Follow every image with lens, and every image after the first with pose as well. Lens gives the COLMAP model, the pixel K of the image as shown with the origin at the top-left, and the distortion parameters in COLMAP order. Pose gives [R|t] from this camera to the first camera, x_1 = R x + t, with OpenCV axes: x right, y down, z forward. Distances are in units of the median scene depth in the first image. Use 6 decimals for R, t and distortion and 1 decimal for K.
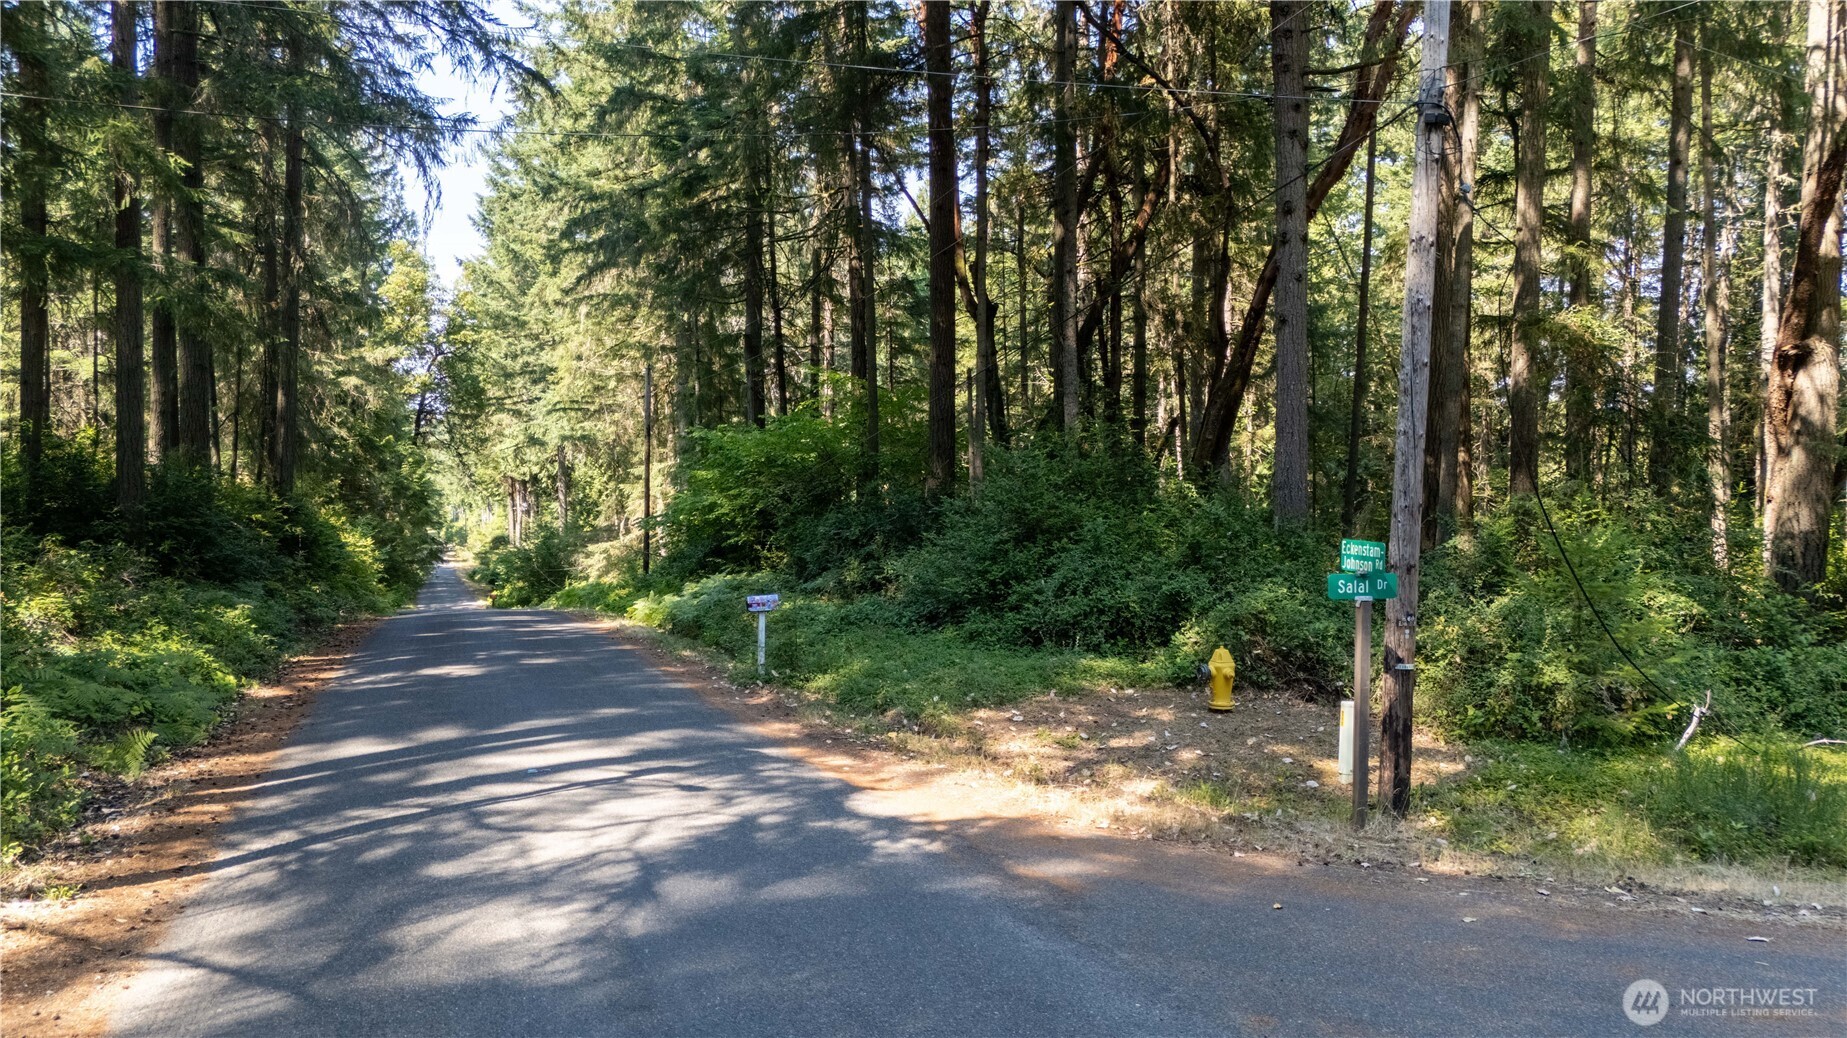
lens RADIAL K [[1332.6, 0, 923.5], [0, 1332.6, 519.0], [0, 0, 1]] dist [0.103371, 0.000085]
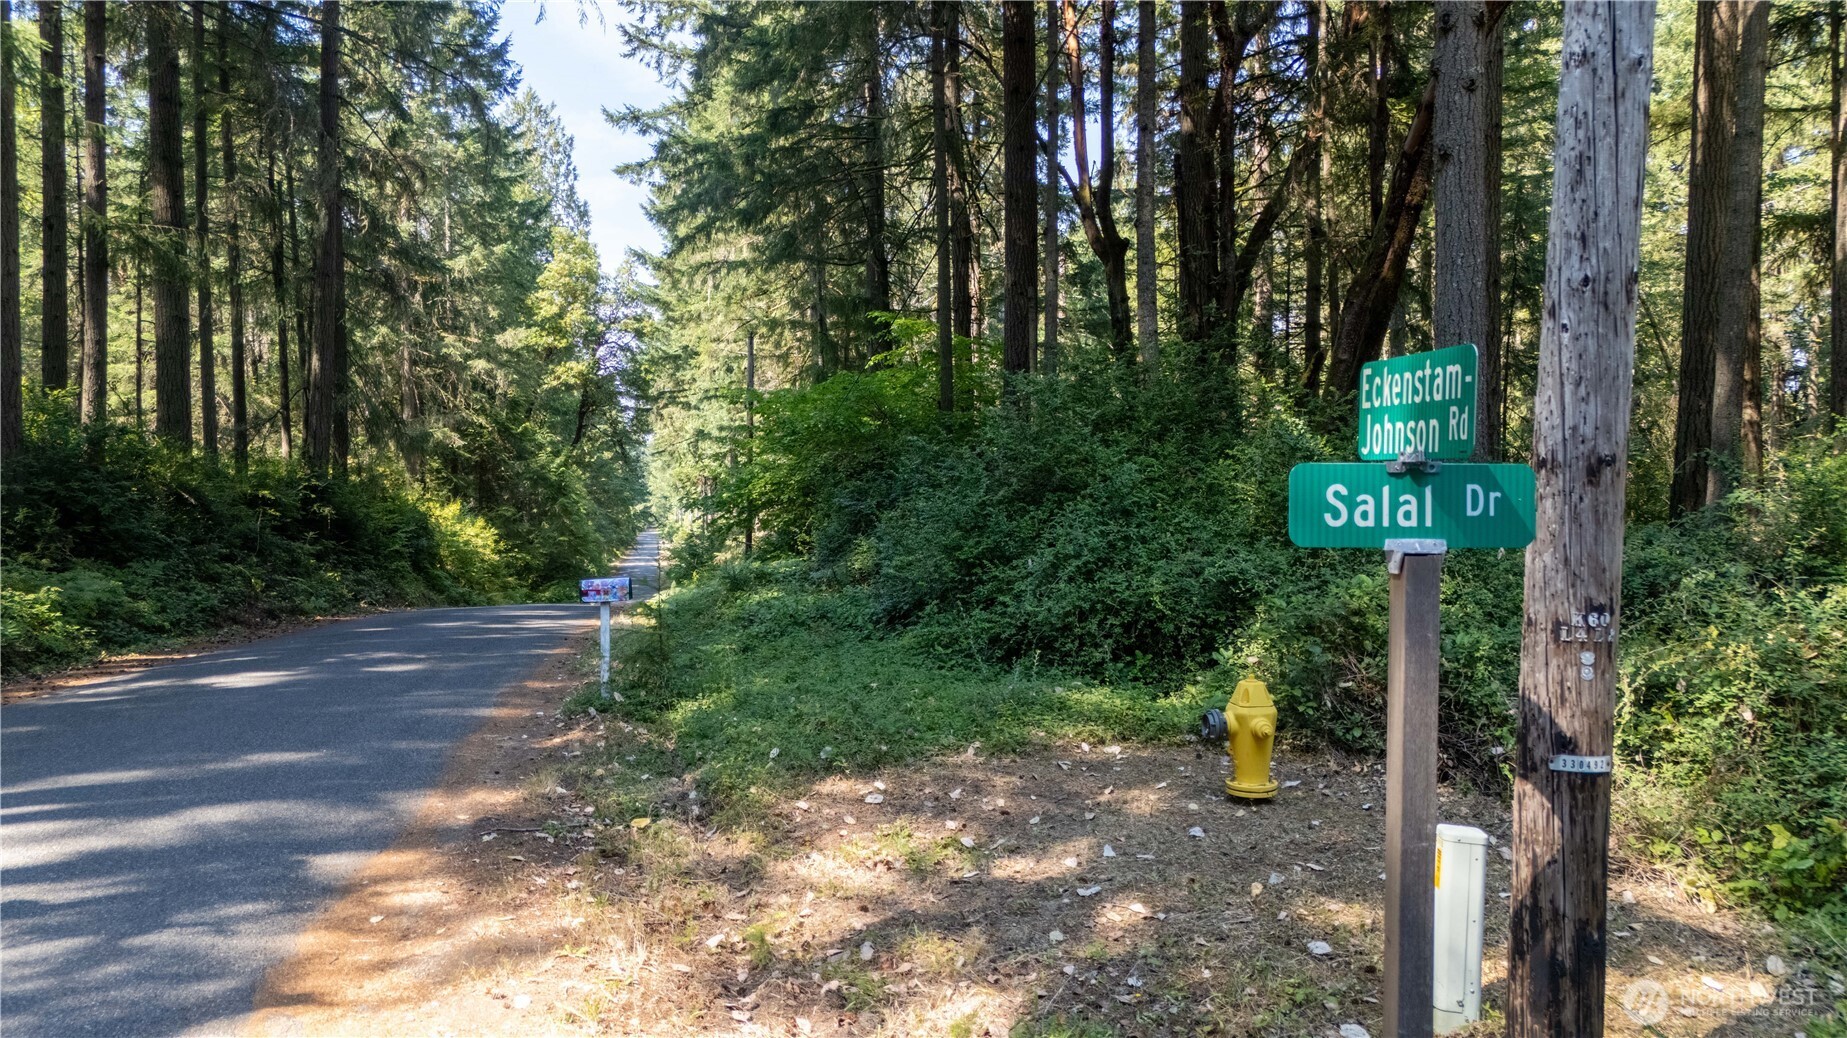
lens RADIAL K [[1365.2, 0, 923.5], [0, 1365.2, 519.0], [0, 0, 1]] dist [0.062261, -0.000256]
pose [[0.988193, 0.004725, -0.153141, 0.168551], [-0.005024, 0.999986, -0.001565, 0.034174], [0.153131, 0.002316, 0.988203, 0.433027]]
